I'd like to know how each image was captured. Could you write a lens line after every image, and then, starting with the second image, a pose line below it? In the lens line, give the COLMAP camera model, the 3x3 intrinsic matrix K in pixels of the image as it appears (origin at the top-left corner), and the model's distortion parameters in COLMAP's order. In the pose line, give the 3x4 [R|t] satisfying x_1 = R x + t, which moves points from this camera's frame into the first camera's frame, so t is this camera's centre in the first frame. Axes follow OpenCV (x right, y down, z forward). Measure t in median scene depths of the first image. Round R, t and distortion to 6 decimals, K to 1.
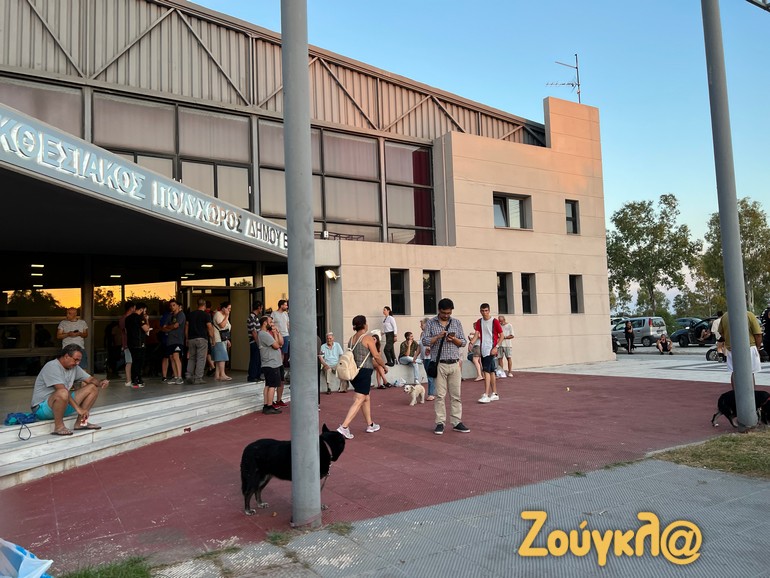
lens RADIAL K [[609.8, 0, 381.4], [0, 609.8, 287.1], [0, 0, 1]] dist [0.072743, -0.058450]
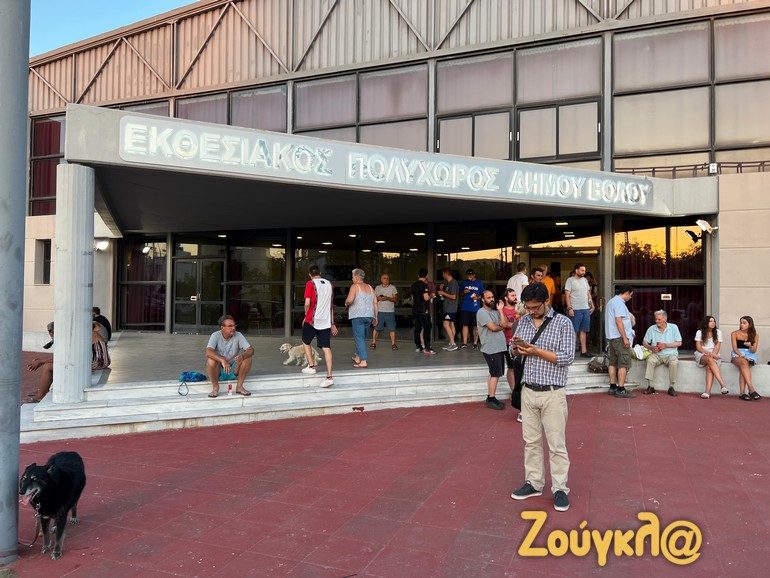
lens RADIAL K [[609.8, 0, 387.1], [0, 609.8, 274.3], [0, 0, 1]] dist [0.072743, -0.058450]
pose [[0.588445, 0.020794, -0.808270, 0.297757], [0.042182, 0.997518, 0.056373, -0.022101], [0.807436, -0.067267, 0.586108, 0.283162]]
